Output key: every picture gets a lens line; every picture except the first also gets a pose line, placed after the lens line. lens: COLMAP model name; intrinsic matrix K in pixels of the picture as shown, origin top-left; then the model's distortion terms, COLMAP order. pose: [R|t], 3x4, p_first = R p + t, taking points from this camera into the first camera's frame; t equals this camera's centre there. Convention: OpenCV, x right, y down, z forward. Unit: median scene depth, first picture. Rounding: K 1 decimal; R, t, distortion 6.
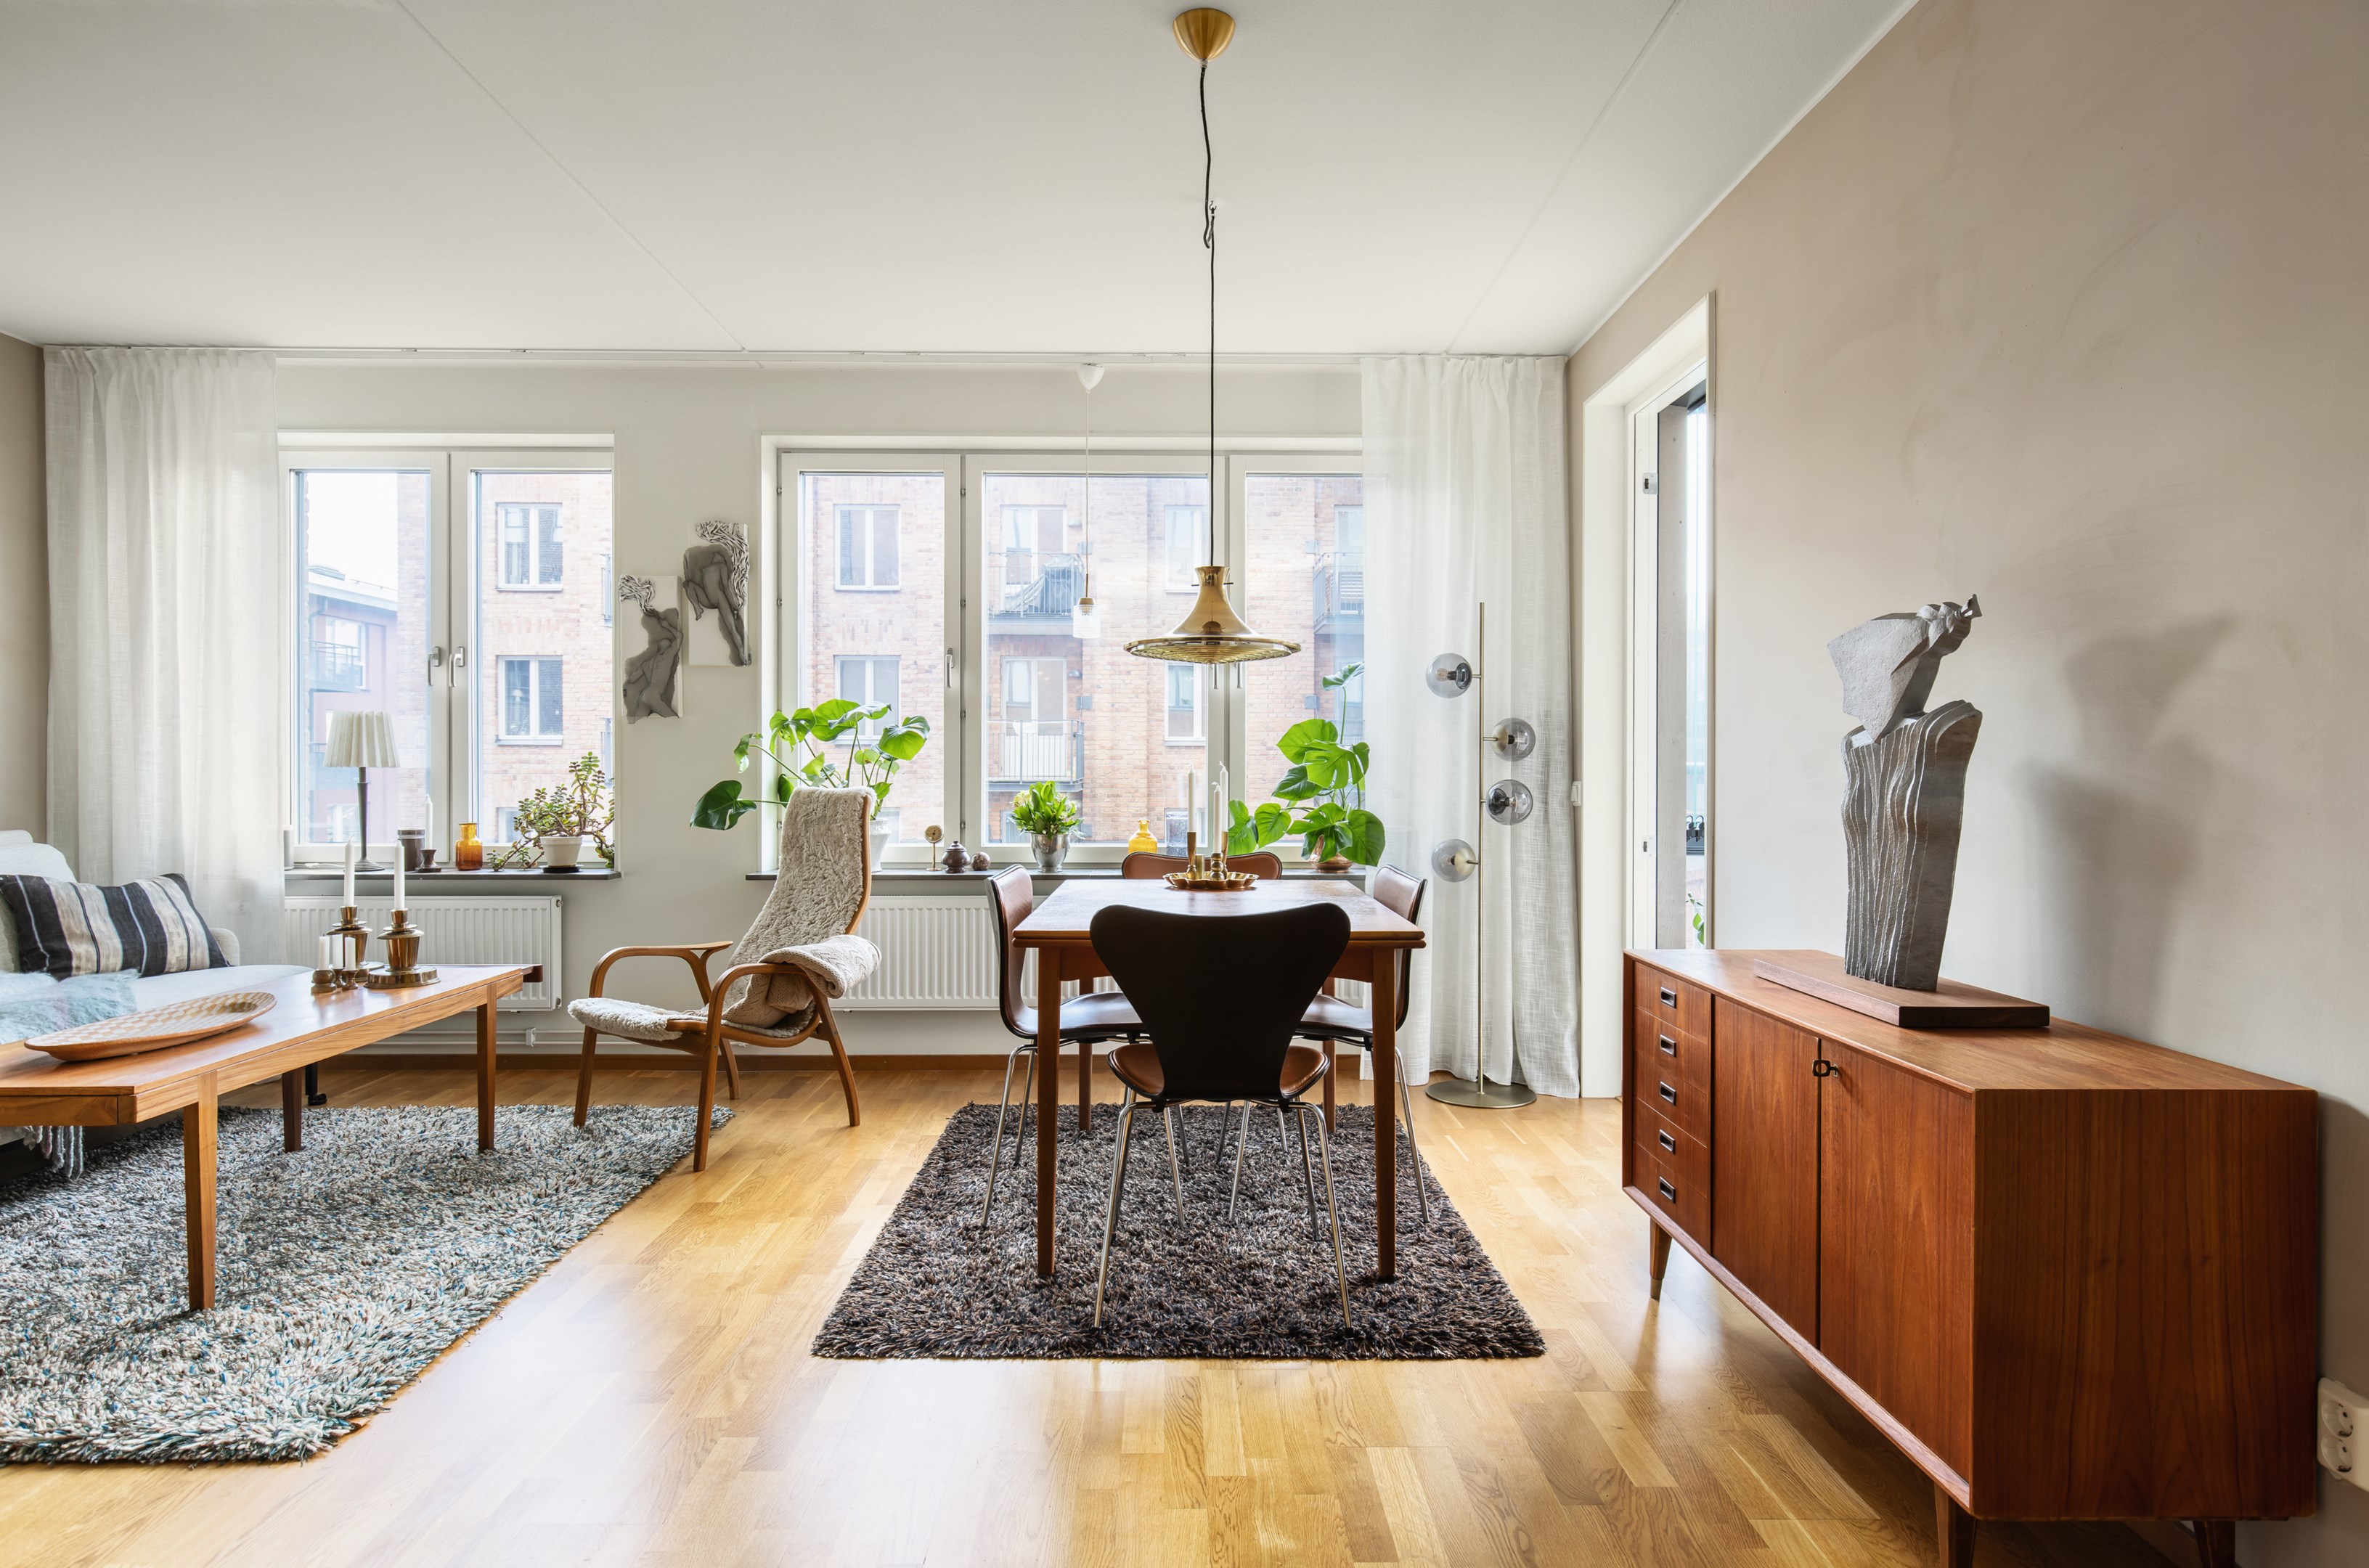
lens RADIAL K [[1315.6, 0, 1164.5], [0, 1315.6, 780.4], [0, 0, 1]] dist [0.005557, 0.001175]
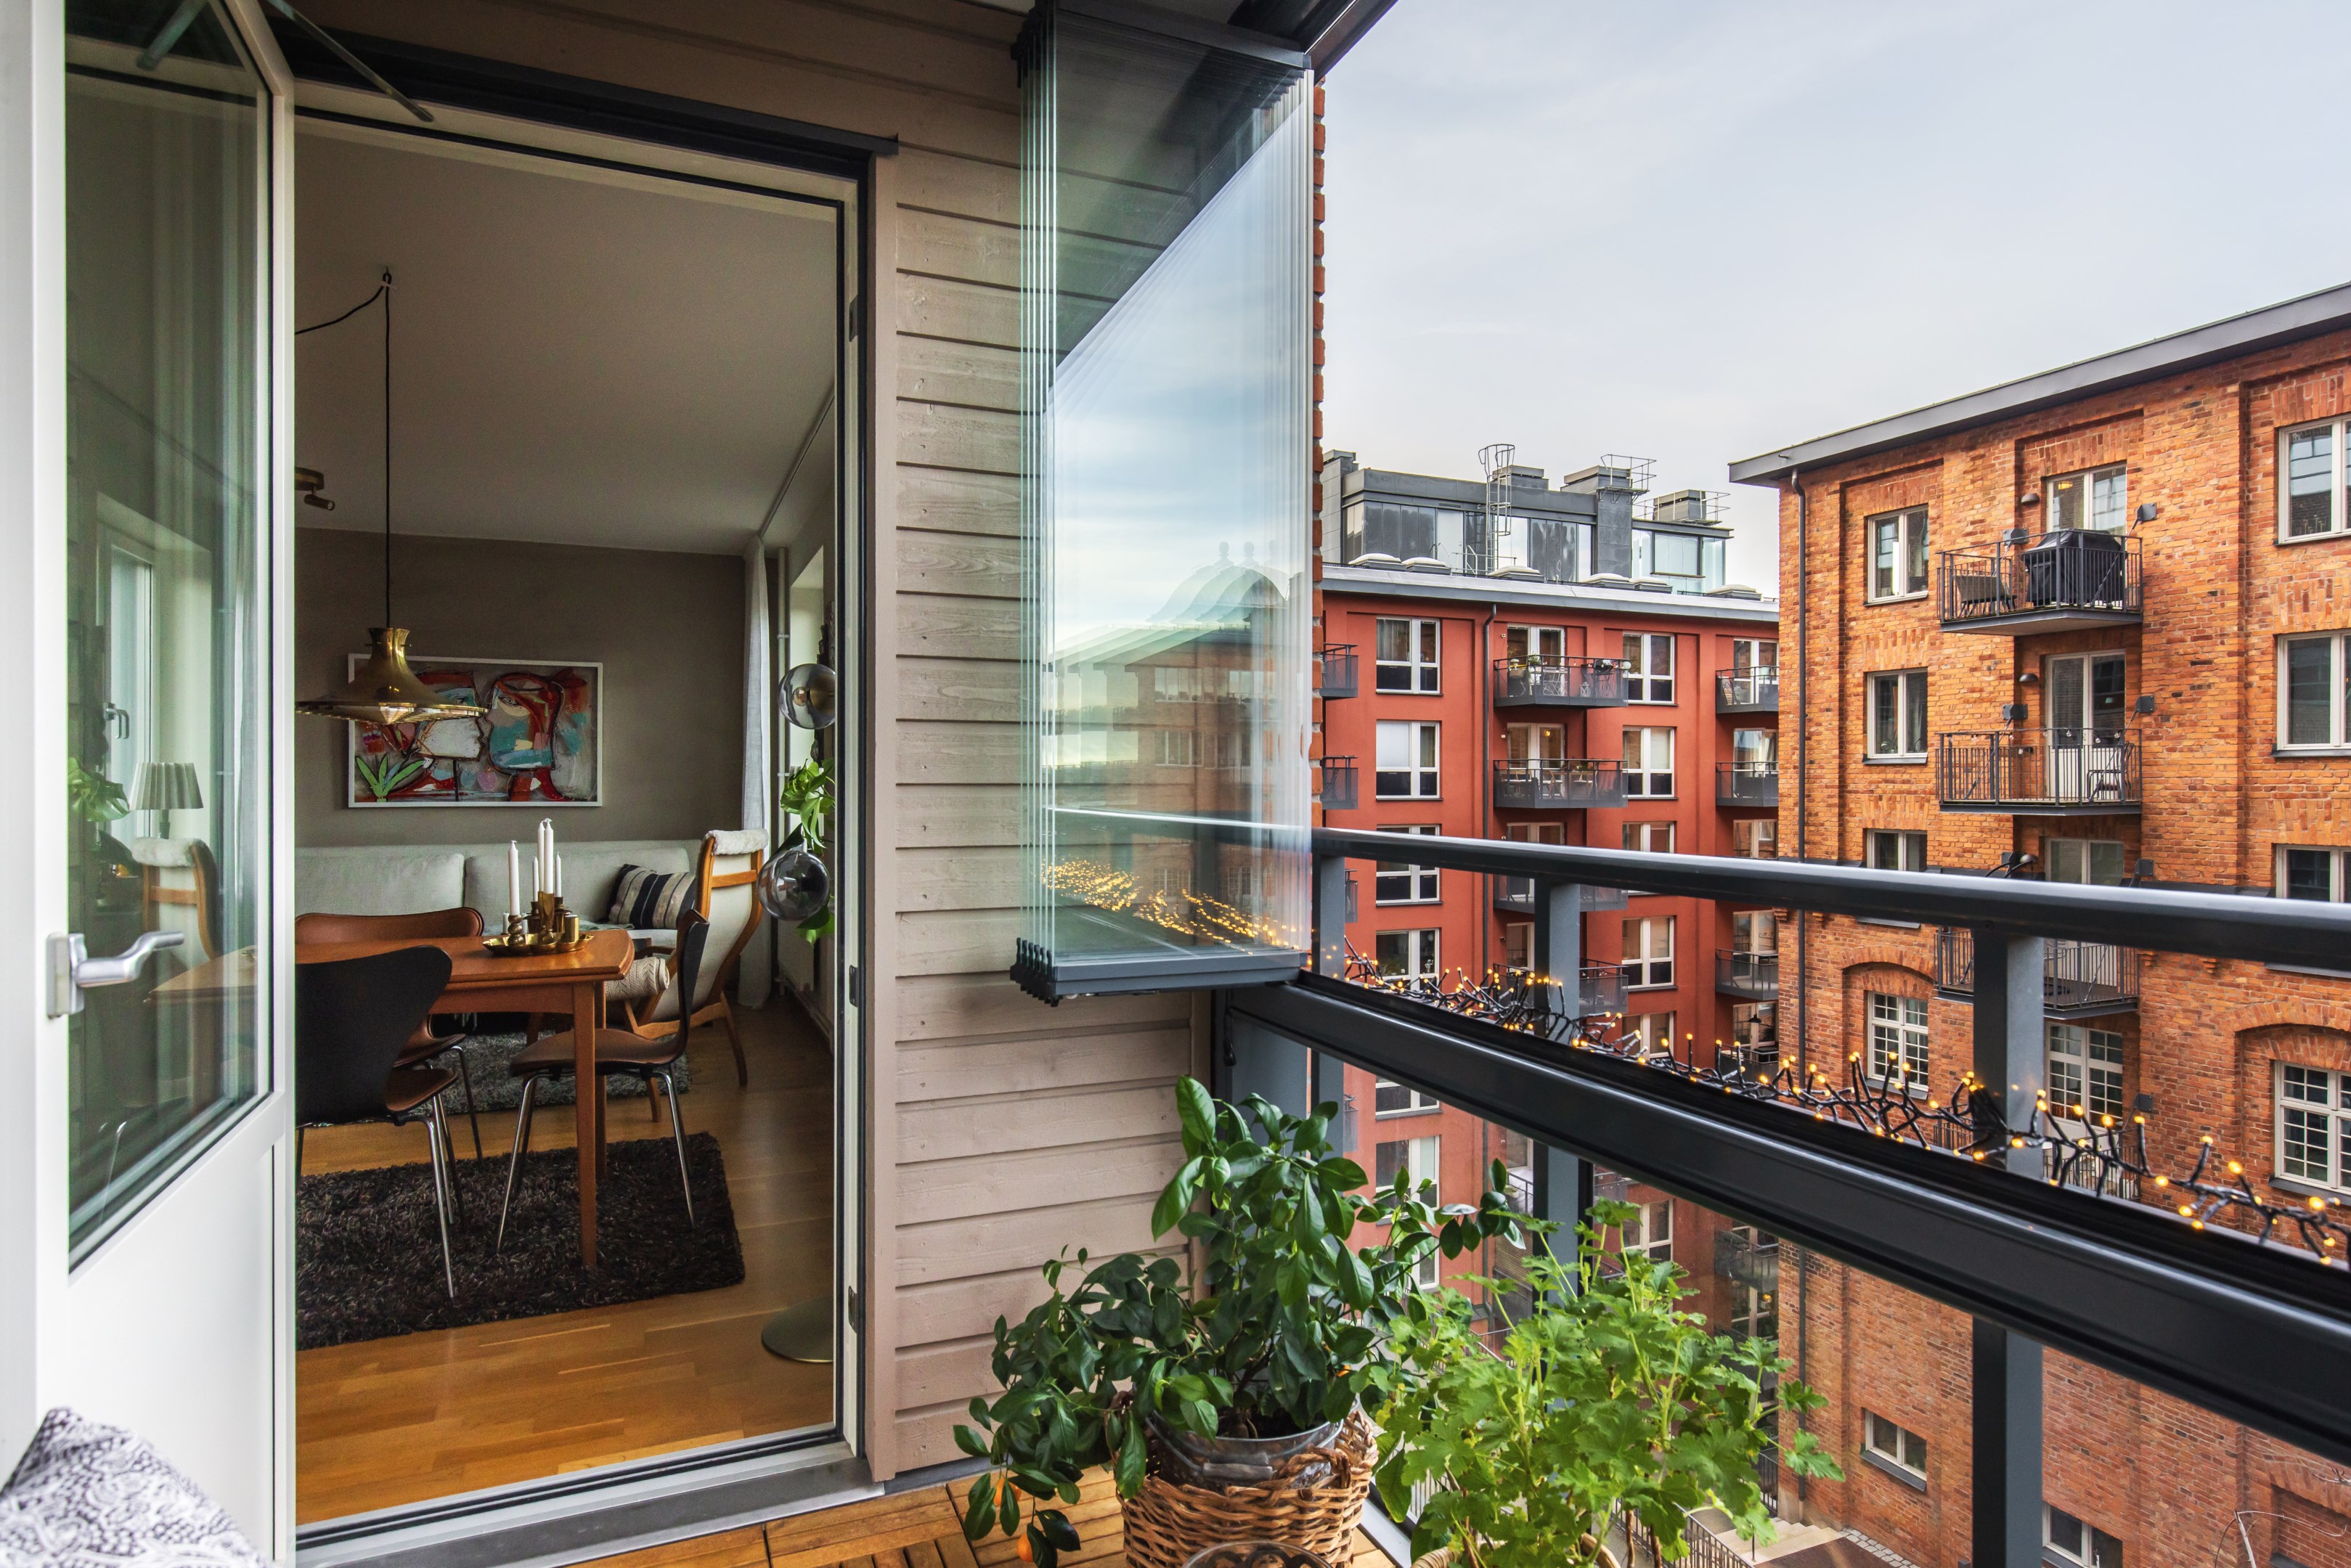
lens RADIAL K [[1268.2, 0, 1178.7], [0, 1268.2, 784.3], [0, 0, 1]] dist [0.008371, 0.001097]
pose [[0.391221, 0.000461, -0.920297, 0.869401], [-0.006525, 0.999976, -0.002273, -0.033690], [0.920274, 0.006895, 0.391214, 0.865338]]
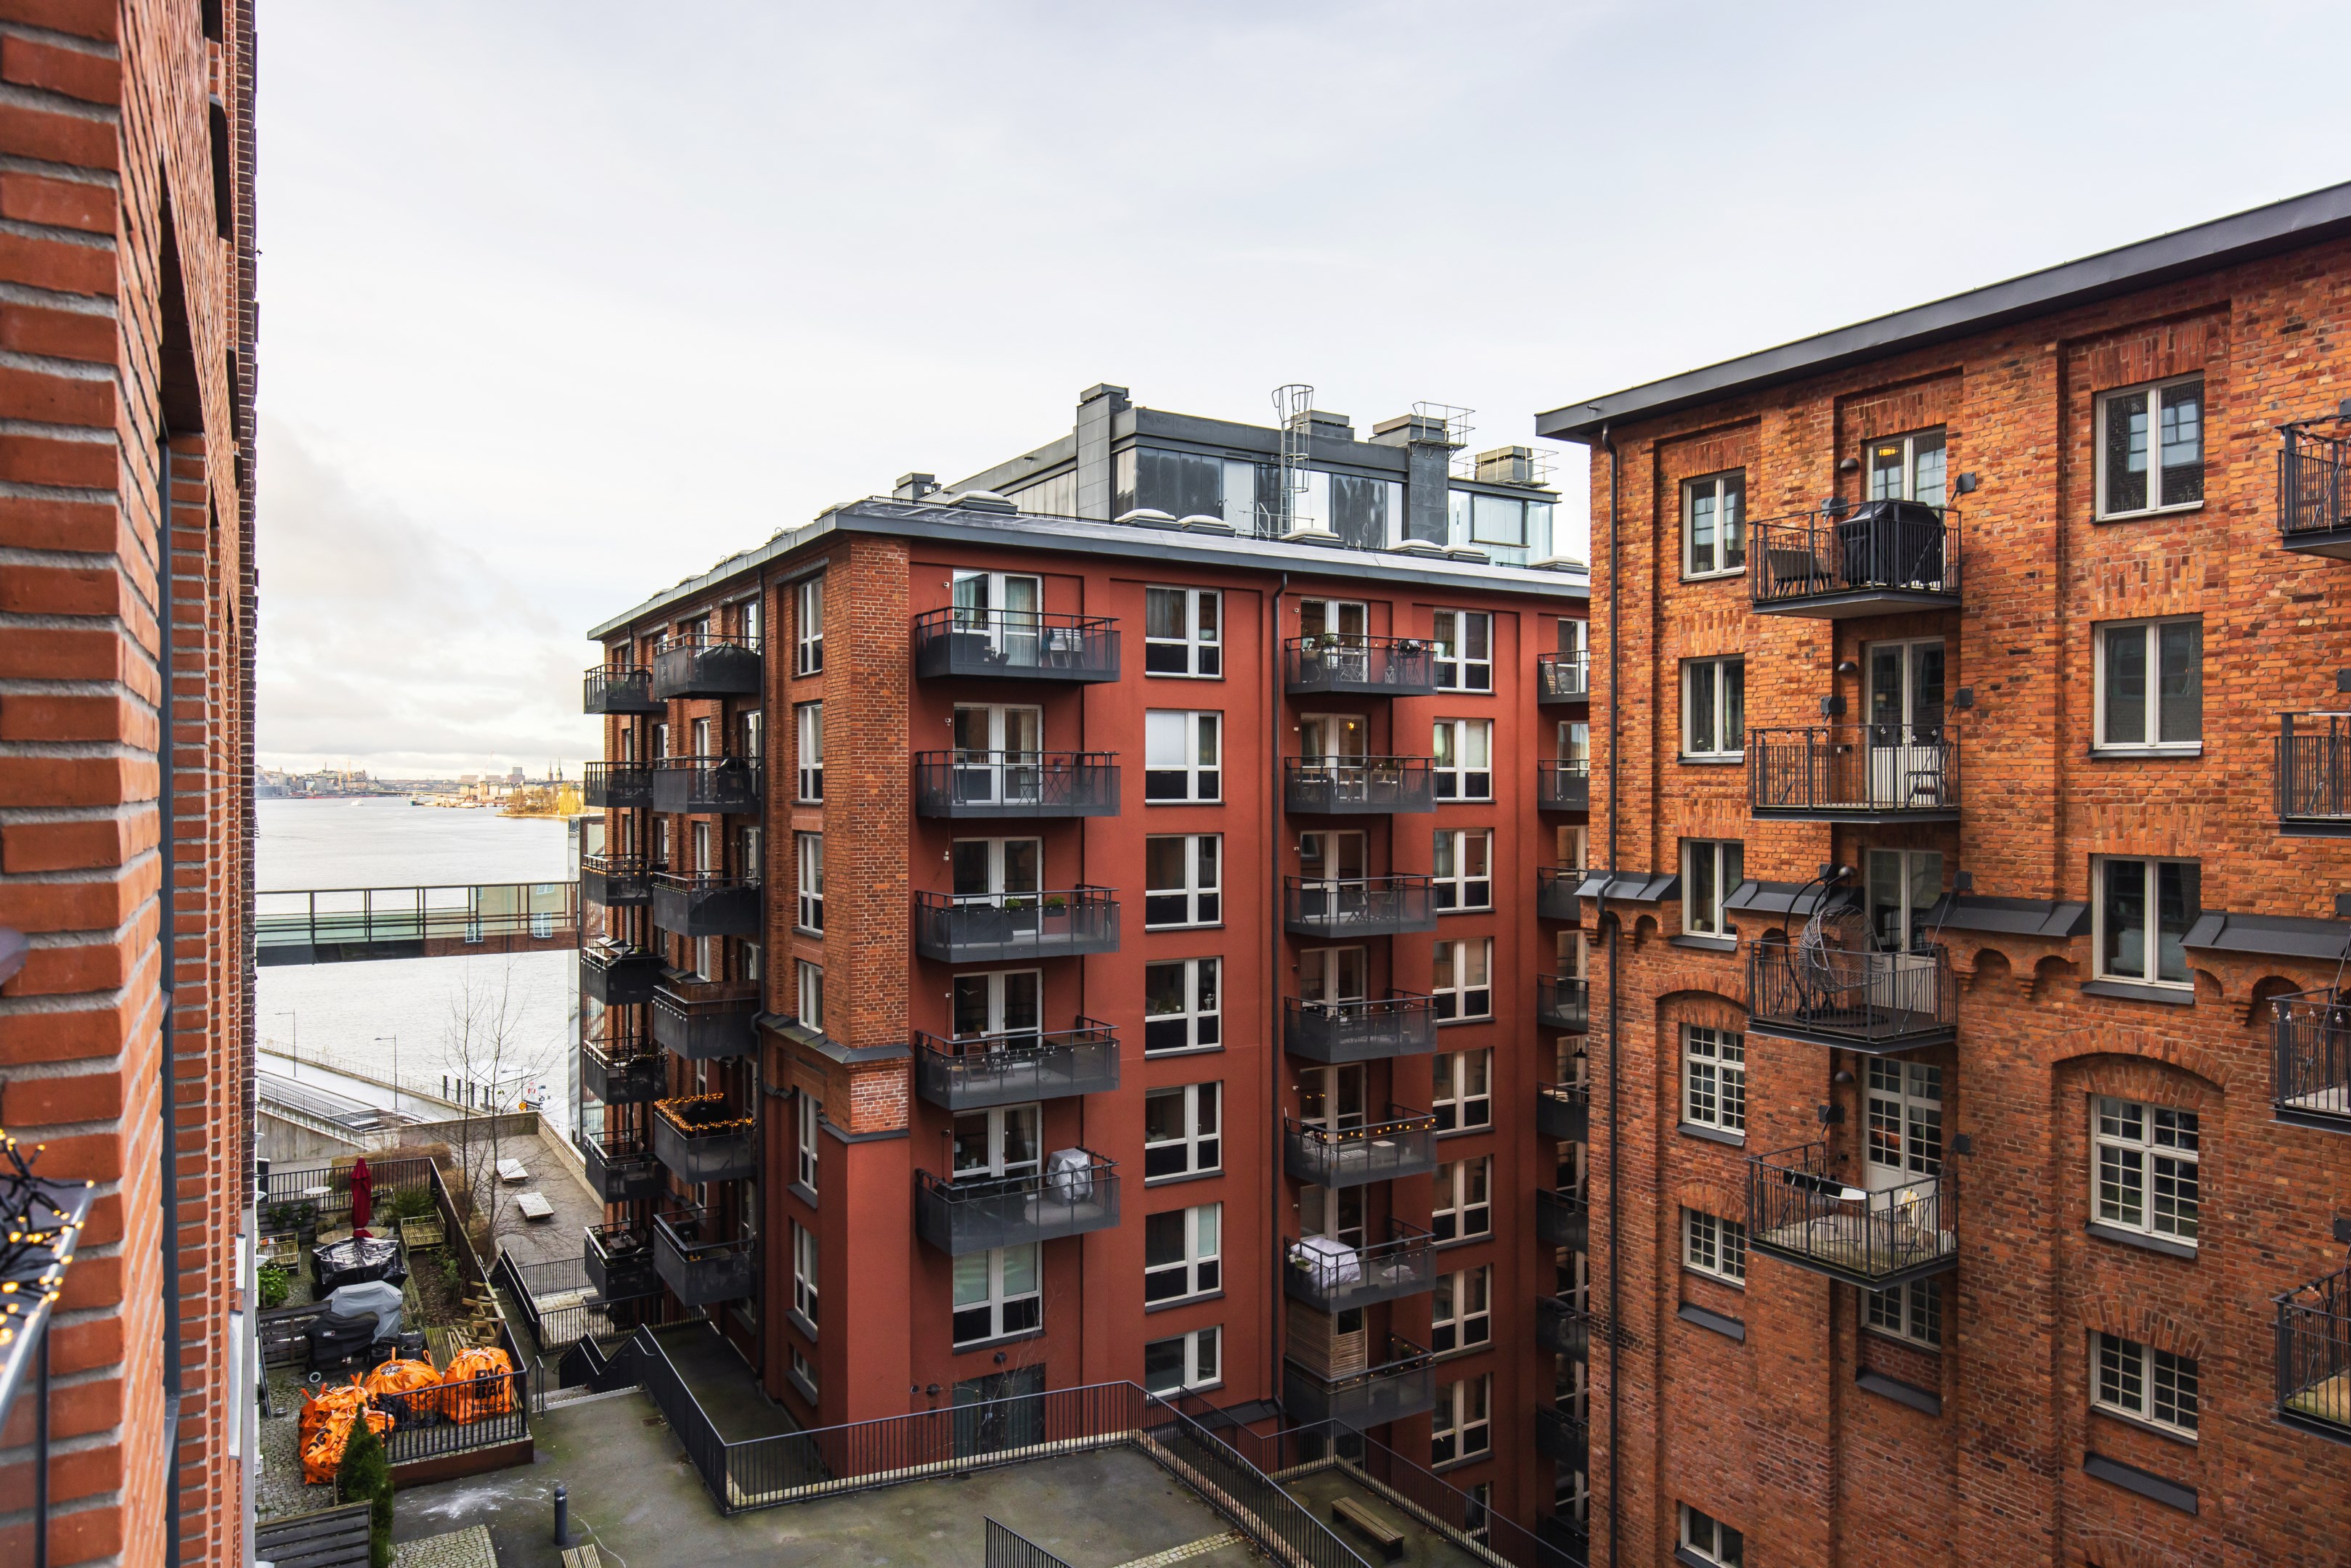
lens RADIAL K [[1502.7, 0, 1172.5], [0, 1502.7, 789.5], [0, 0, 1]] dist [0.018495, -0.004921]
pose [[0.518624, 0.004036, -0.854993, 0.842035], [-0.005979, 0.999982, 0.001094, -0.048631], [0.854981, 0.004545, 0.518639, 1.134104]]
